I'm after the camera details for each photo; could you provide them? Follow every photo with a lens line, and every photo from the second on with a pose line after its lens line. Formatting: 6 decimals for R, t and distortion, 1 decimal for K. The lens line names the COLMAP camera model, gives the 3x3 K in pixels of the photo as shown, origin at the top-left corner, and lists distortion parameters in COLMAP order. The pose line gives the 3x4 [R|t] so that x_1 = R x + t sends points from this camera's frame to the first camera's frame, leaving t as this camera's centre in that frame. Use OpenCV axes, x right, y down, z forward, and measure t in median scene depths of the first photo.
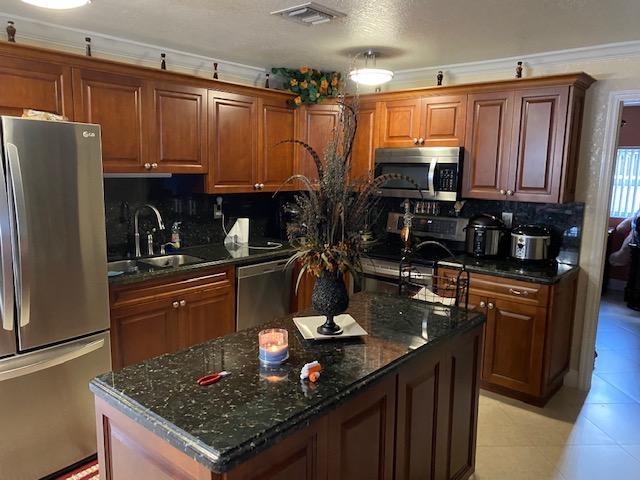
lens RADIAL K [[494.3, 0, 311.3], [0, 494.3, 247.2], [0, 0, 1]] dist [0.003900, -0.001117]
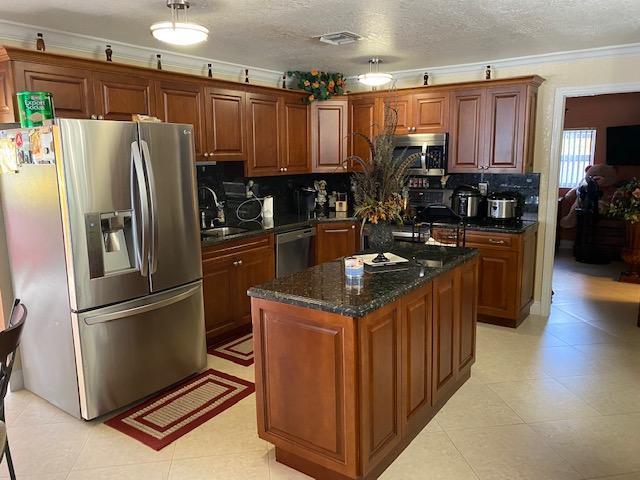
lens RADIAL K [[488.3, 0, 320.0], [0, 488.3, 240.0], [0, 0, 1]] dist [0.008563, -0.004960]
pose [[0.995336, -0.045760, 0.084928, -0.137691], [0.044650, 0.998891, 0.014922, 0.038853], [-0.085516, -0.011060, 0.996275, -0.226584]]
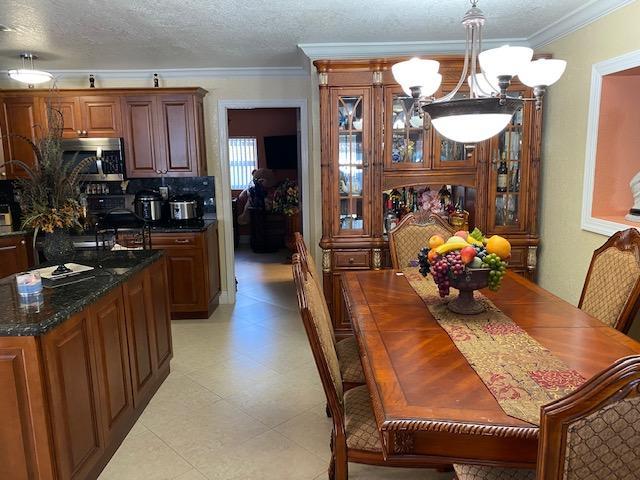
lens RADIAL K [[487.9, 0, 309.0], [0, 487.9, 240.0], [0, 0, 1]] dist [0.041007, -0.006802]
pose [[0.768515, -0.137917, 0.624791, -0.146331], [0.132064, 0.989657, 0.056014, 0.048553], [-0.626054, 0.039464, 0.778781, -0.267048]]
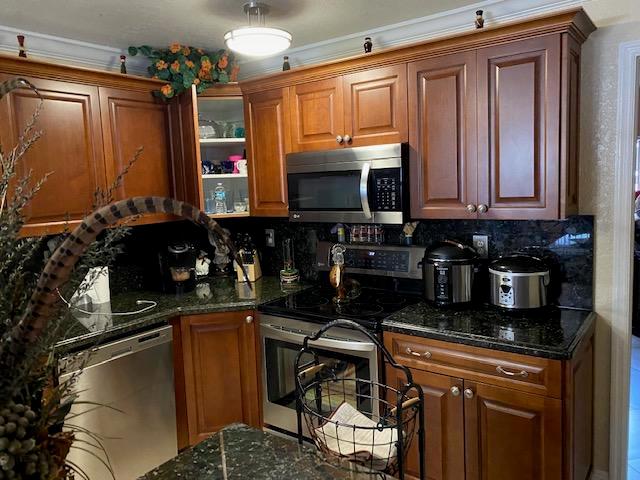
lens RADIAL K [[498.8, 0, 320.0], [0, 498.8, 240.0], [0, 0, 1]] dist [0.012827, -0.003542]
pose [[0.994547, -0.070905, 0.076474, 0.128067], [0.074109, 0.996452, -0.039901, -0.053319], [-0.073374, 0.045351, 0.996273, 0.340426]]
